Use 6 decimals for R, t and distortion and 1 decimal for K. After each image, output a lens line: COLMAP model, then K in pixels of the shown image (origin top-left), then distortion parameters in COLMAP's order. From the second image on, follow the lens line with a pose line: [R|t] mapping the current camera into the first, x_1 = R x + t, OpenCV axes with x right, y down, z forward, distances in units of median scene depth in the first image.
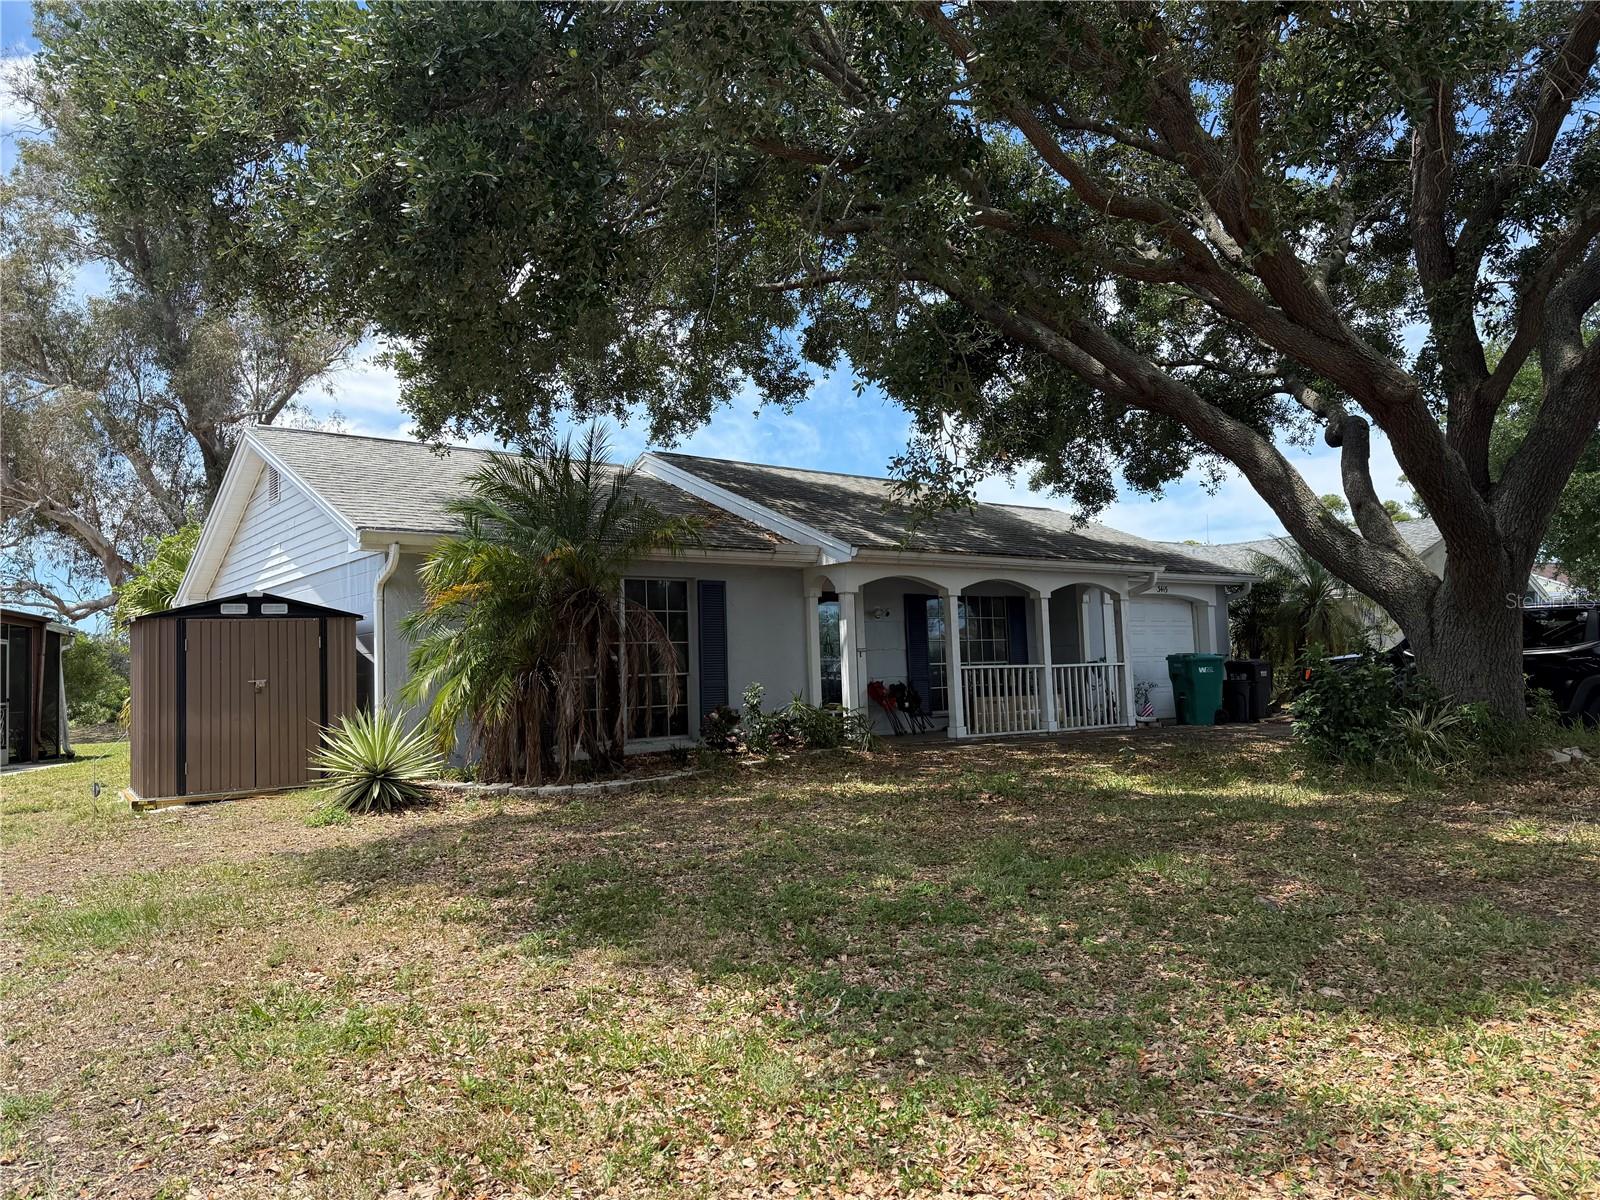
lens RADIAL K [[1120.5, 0, 794.9], [0, 1120.5, 607.7], [0, 0, 1]] dist [0.031940, -0.041672]
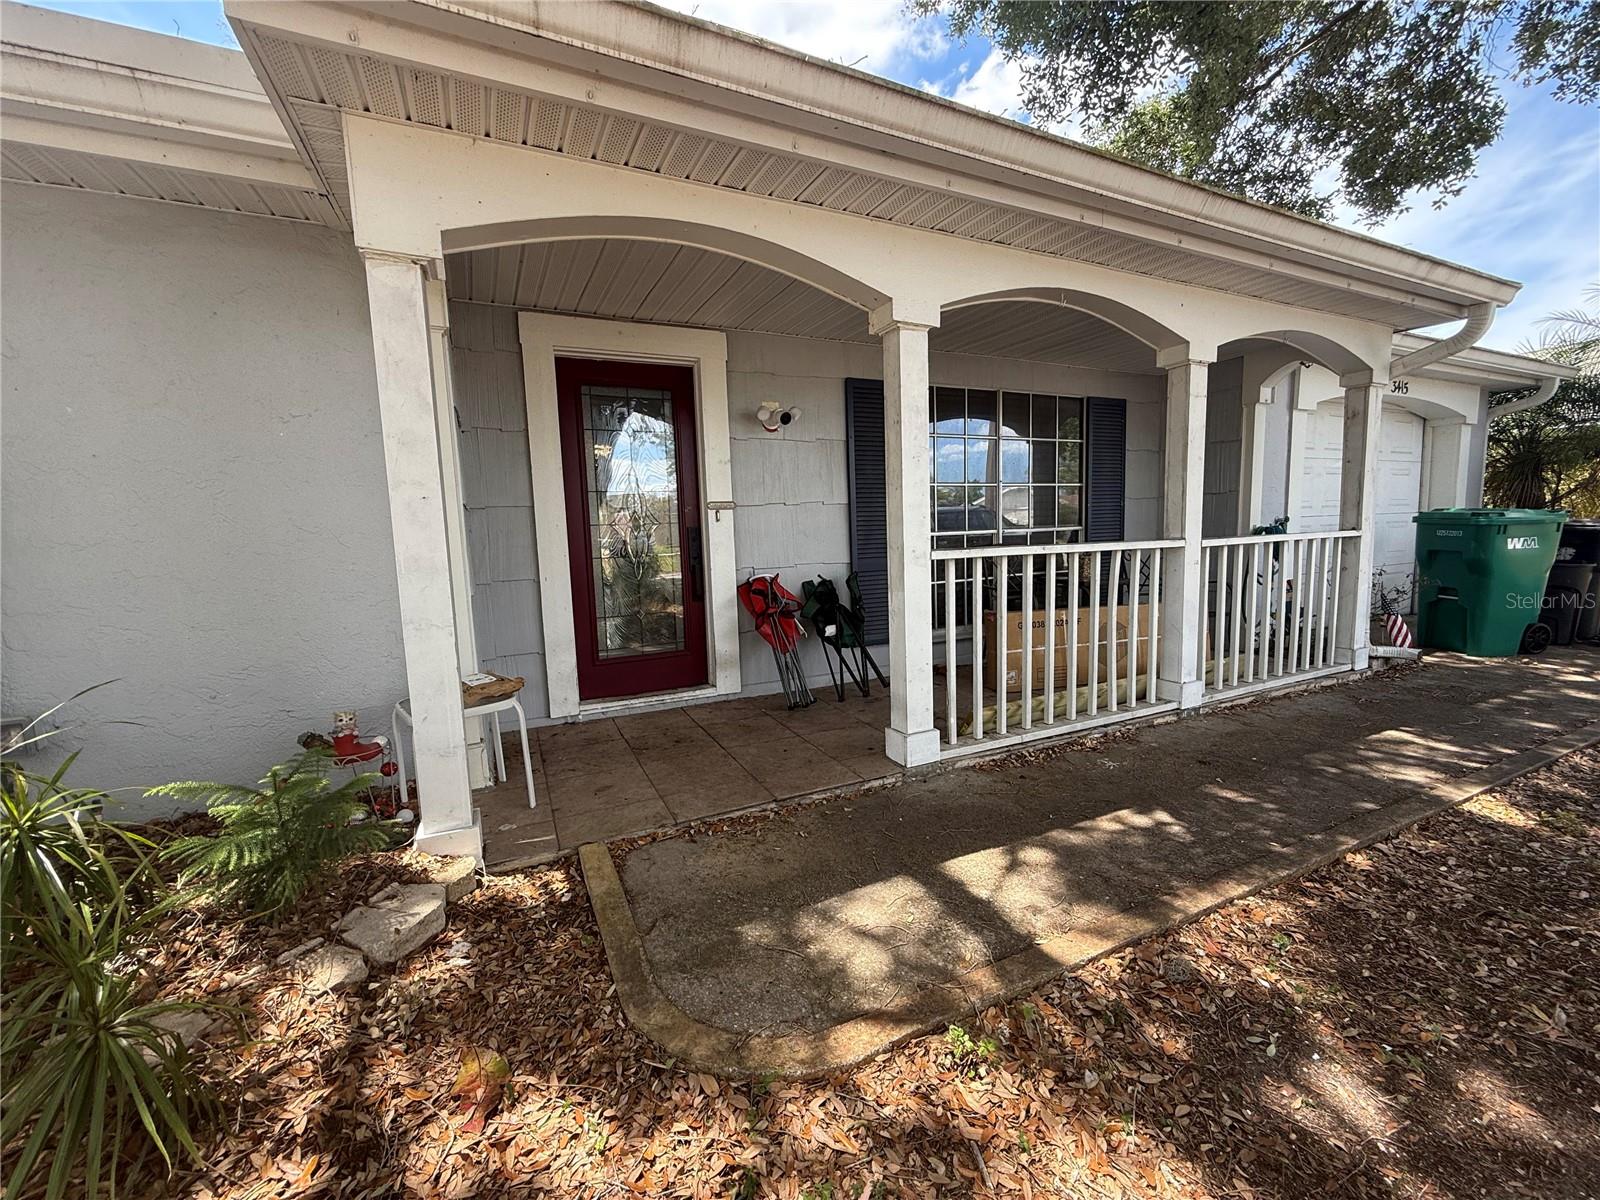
lens RADIAL K [[646.8, 0, 805.3], [0, 646.8, 595.7], [0, 0, 1]] dist [-0.000688, -0.000150]
pose [[0.977220, 0.023714, -0.210898, 0.137993], [0.013016, 0.985170, 0.171087, 0.028421], [0.211827, -0.169935, 0.962420, 0.730912]]
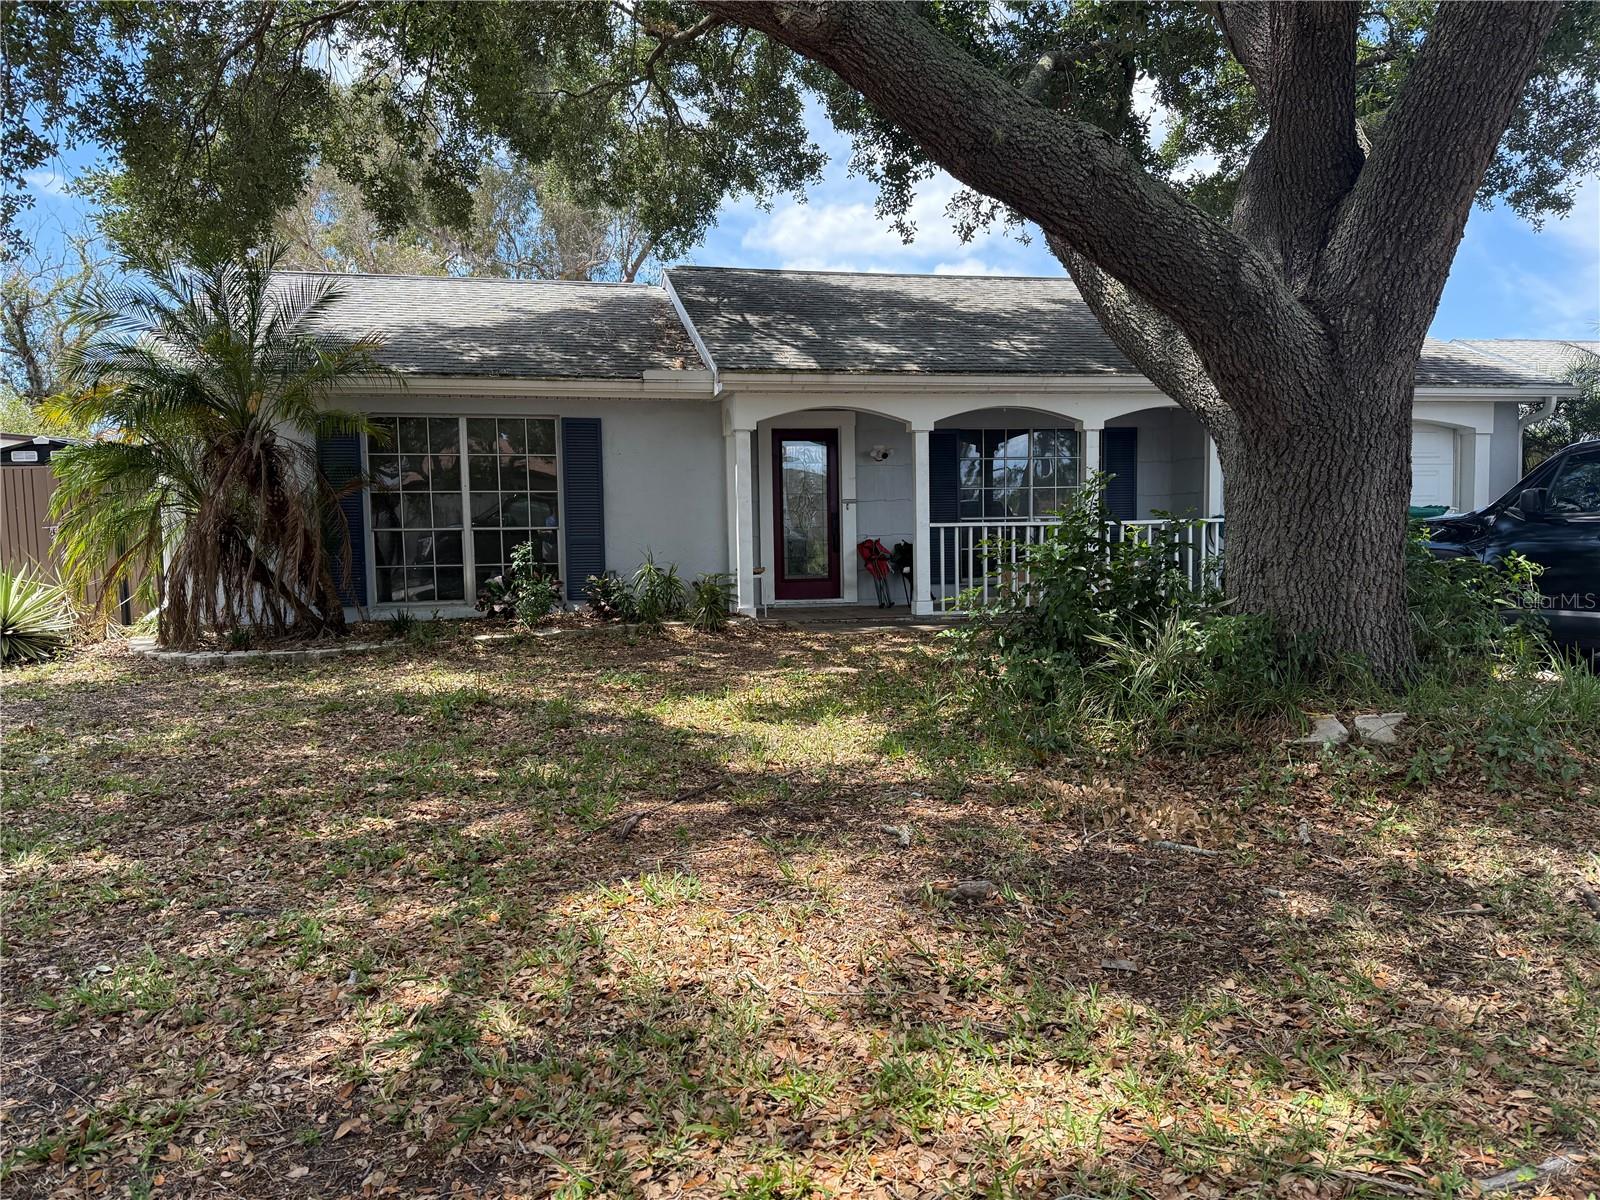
lens RADIAL K [[1128.9, 0, 800.3], [0, 1128.9, 664.4], [0, 0, 1]] dist [0.032513, -0.001956]
pose [[0.896811, 0.069854, -0.436864, 0.376937], [0.012739, 0.982969, 0.183327, 0.003190], [0.442230, -0.169975, 0.880648, 0.232171]]
